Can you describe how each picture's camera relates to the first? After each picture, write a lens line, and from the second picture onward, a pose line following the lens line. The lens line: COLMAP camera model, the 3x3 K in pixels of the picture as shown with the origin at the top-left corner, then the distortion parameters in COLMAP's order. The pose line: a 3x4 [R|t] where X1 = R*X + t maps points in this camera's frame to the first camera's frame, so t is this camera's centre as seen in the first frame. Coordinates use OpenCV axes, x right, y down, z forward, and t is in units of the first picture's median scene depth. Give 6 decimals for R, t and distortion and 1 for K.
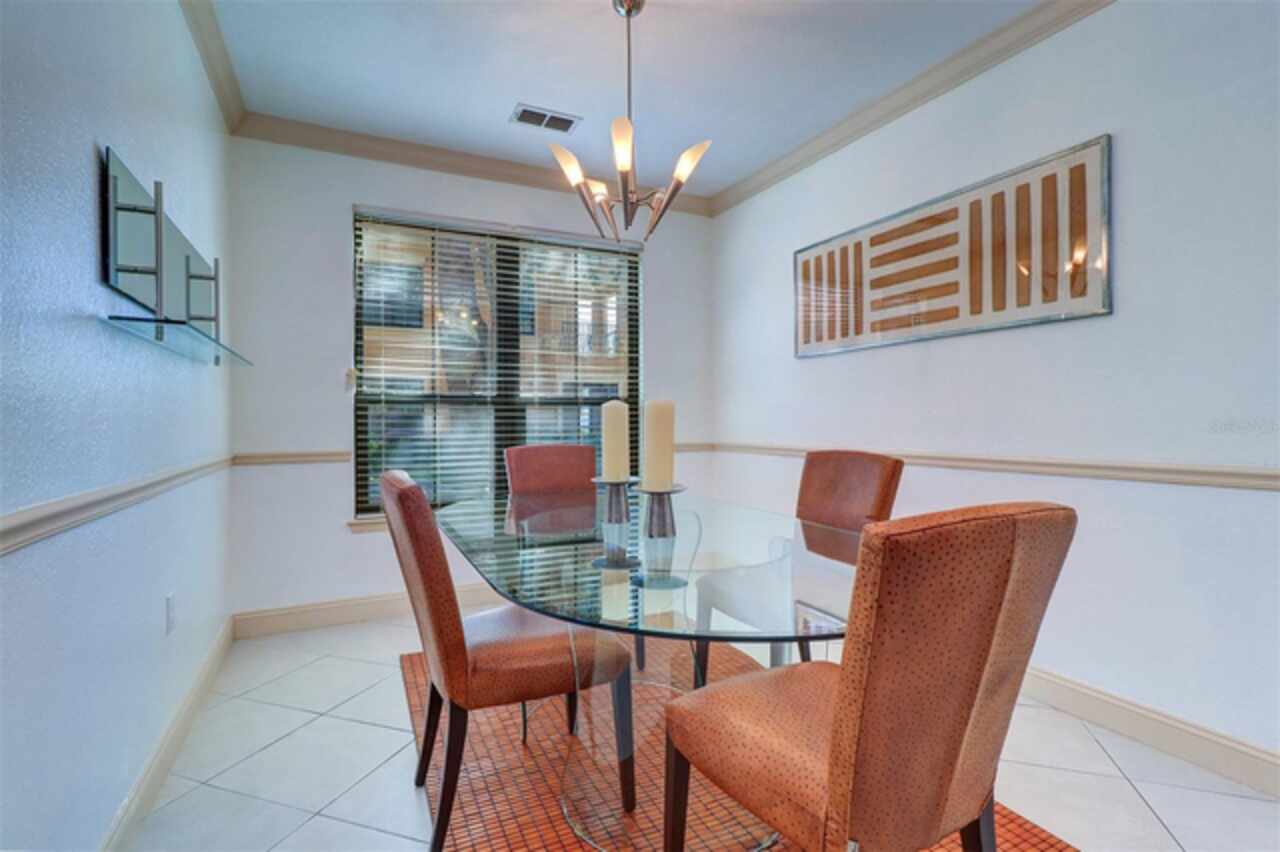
lens RADIAL K [[605.3, 0, 641.3], [0, 605.3, 420.4], [0, 0, 1]] dist [0.003822, 0.000656]
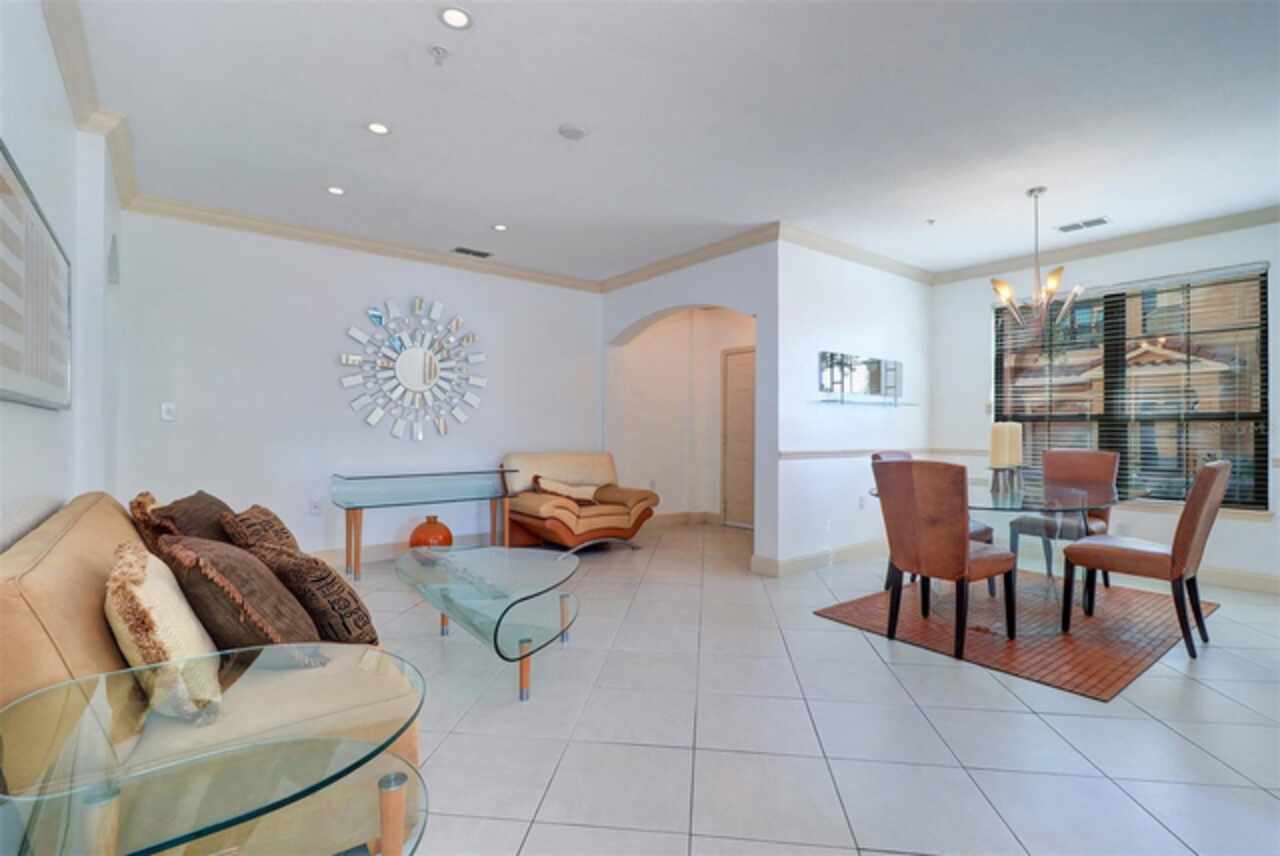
lens RADIAL K [[605.3, 0, 641.3], [0, 605.3, 422.4], [0, 0, 1]] dist [0.003822, 0.000656]
pose [[0.208945, -0.006542, -0.977905, 0.843803], [-0.019741, 0.999746, -0.010906, 0.010590], [0.977728, 0.021584, 0.208763, -0.265054]]
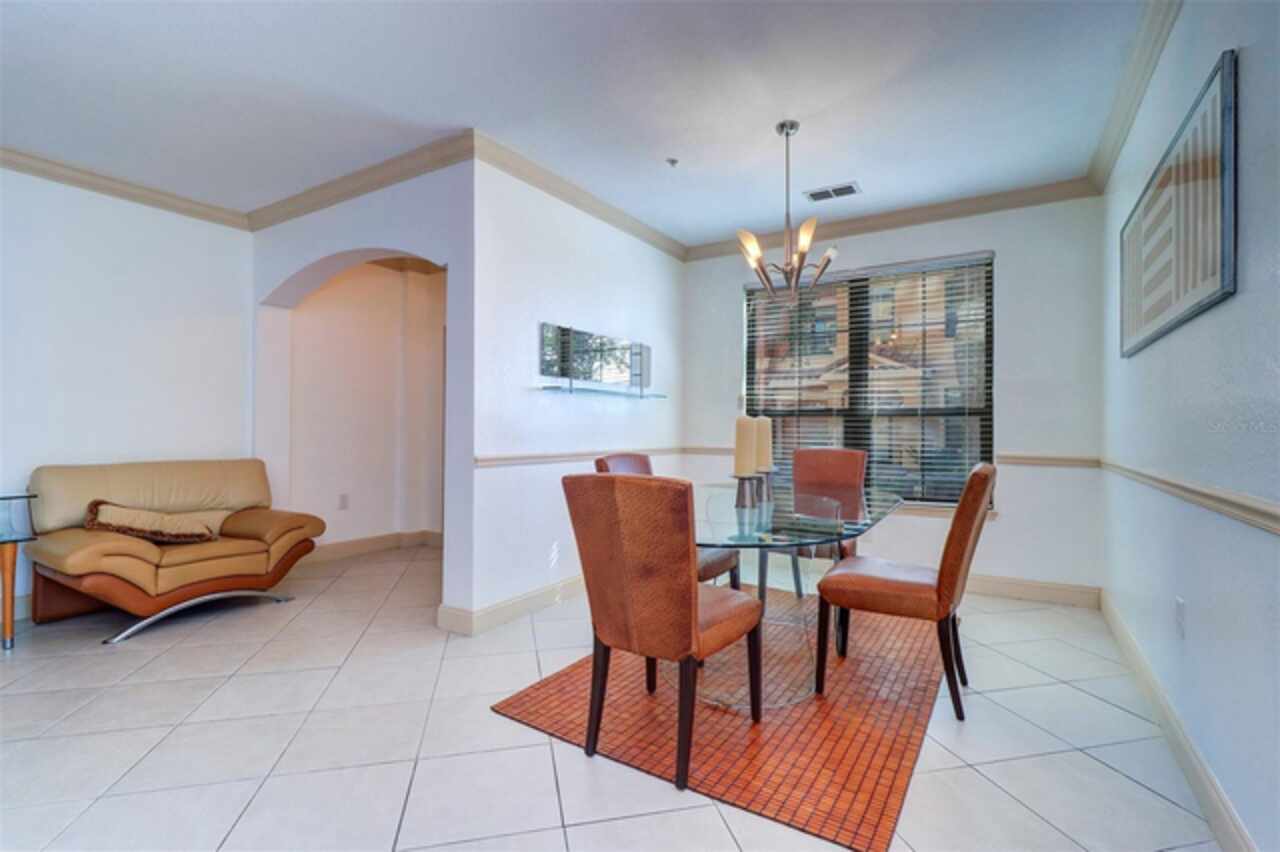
lens RADIAL K [[597.5, 0, 640.0], [0, 597.5, 426.0], [0, 0, 1]] dist [-0.002250, 0.000000]
pose [[0.522454, 0.002537, -0.852664, 0.571125], [-0.016134, 0.999846, -0.006911, 0.008202], [0.852515, 0.017368, 0.522415, 0.005259]]
